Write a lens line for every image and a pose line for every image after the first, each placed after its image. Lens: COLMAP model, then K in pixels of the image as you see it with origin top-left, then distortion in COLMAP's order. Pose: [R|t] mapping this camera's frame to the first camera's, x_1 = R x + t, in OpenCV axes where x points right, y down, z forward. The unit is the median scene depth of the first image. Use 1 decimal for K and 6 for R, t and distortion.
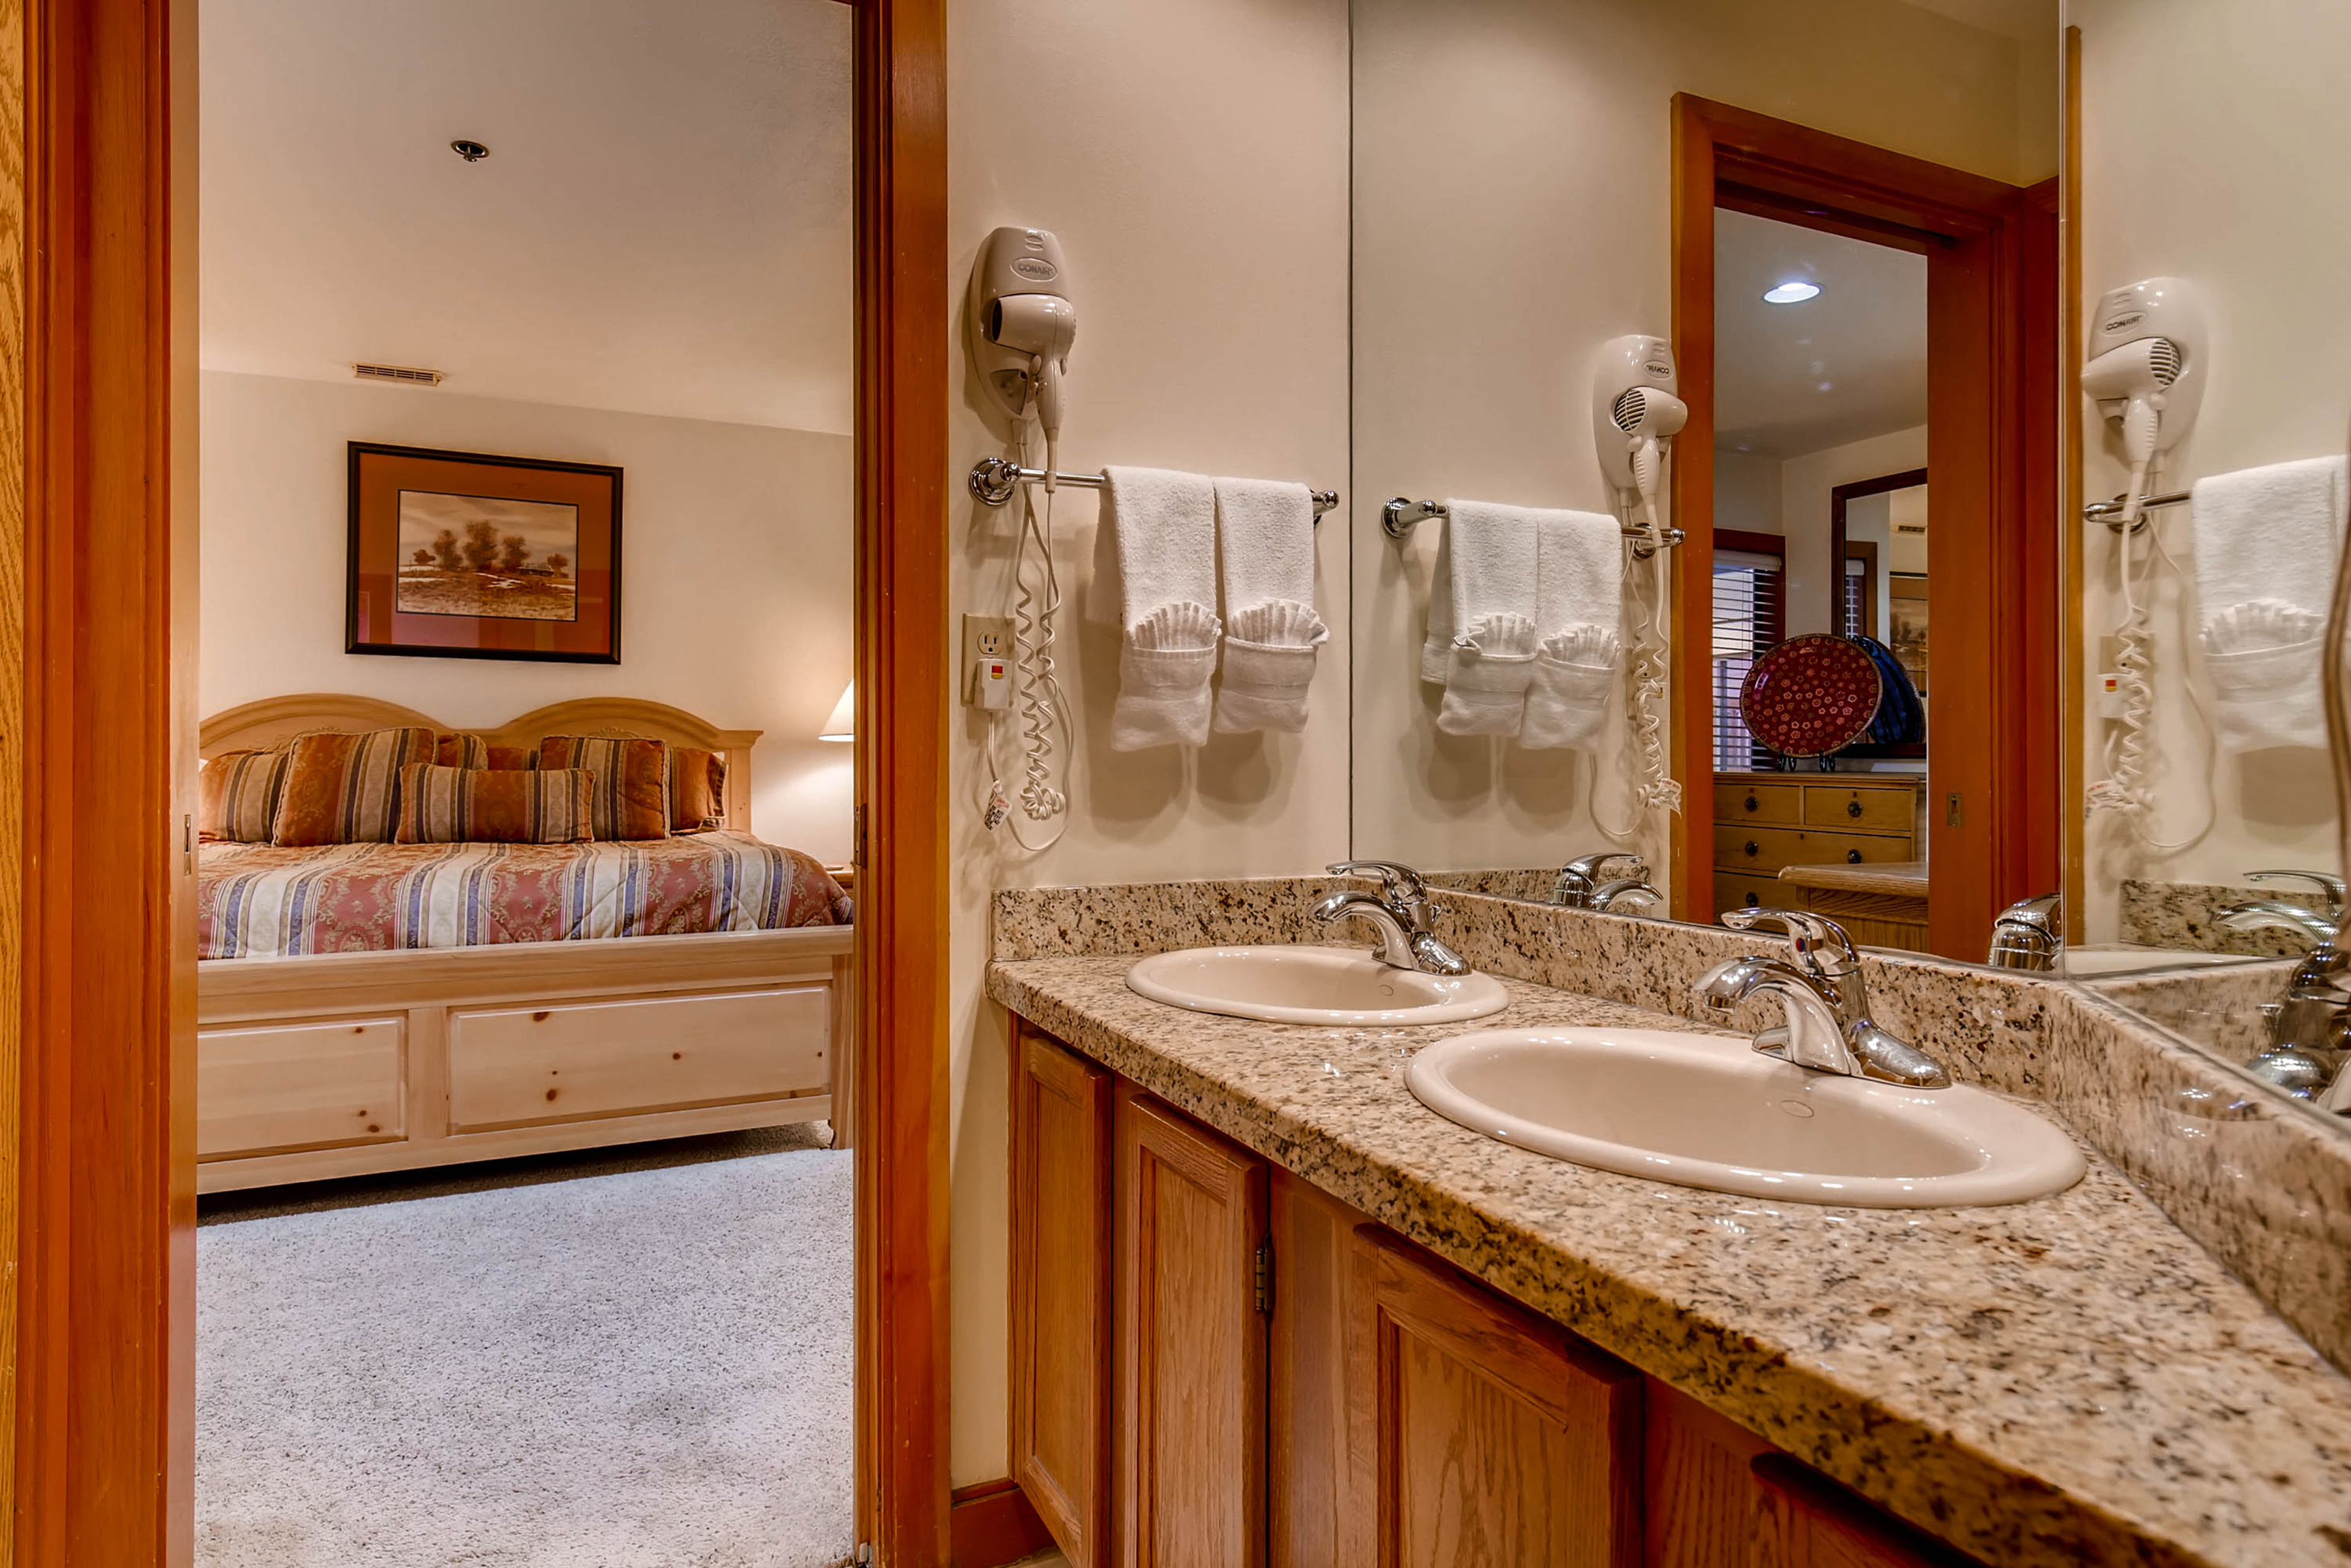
lens RADIAL K [[1282.5, 0, 1174.2], [0, 1282.5, 767.7], [0, 0, 1]] dist [0.006142, 0.000325]
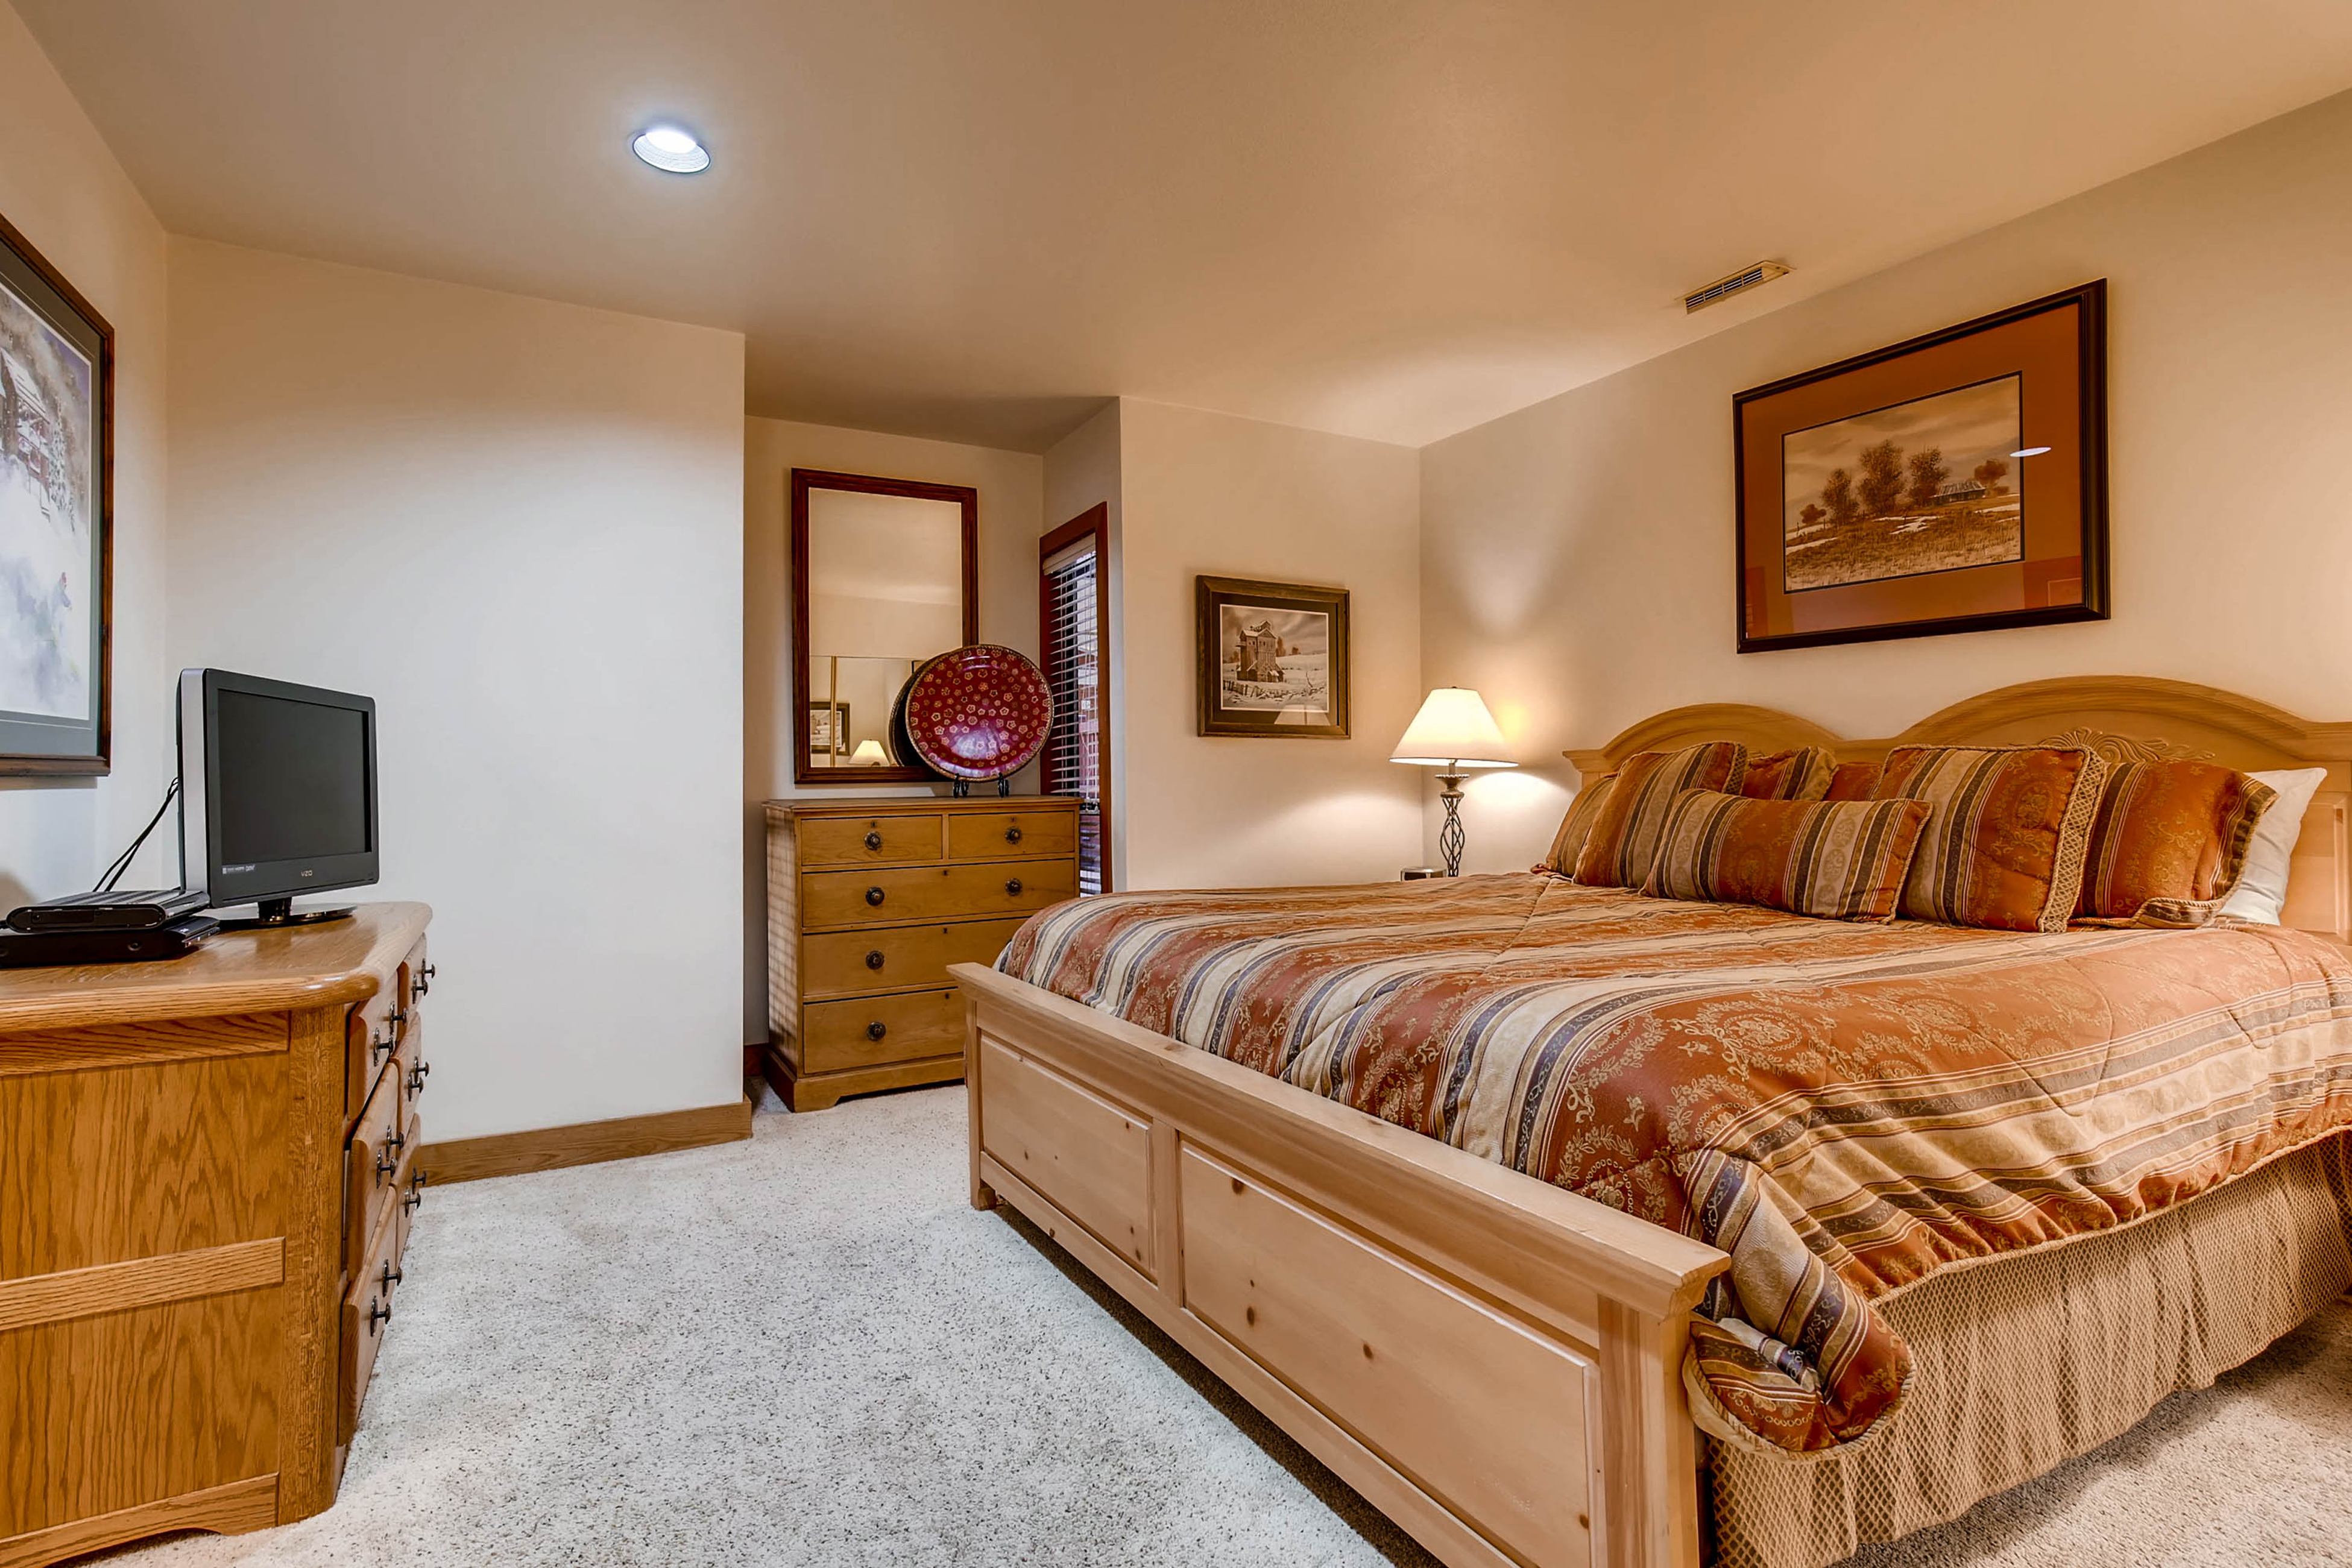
lens RADIAL K [[1143.6, 0, 1168.9], [0, 1143.6, 776.5], [0, 0, 1]] dist [-0.003961, 0.000118]
pose [[0.083765, -0.004644, -0.996475, 0.049563], [-0.001193, 0.999988, -0.004761, -0.006703], [0.996485, 0.001587, 0.083759, 0.571095]]
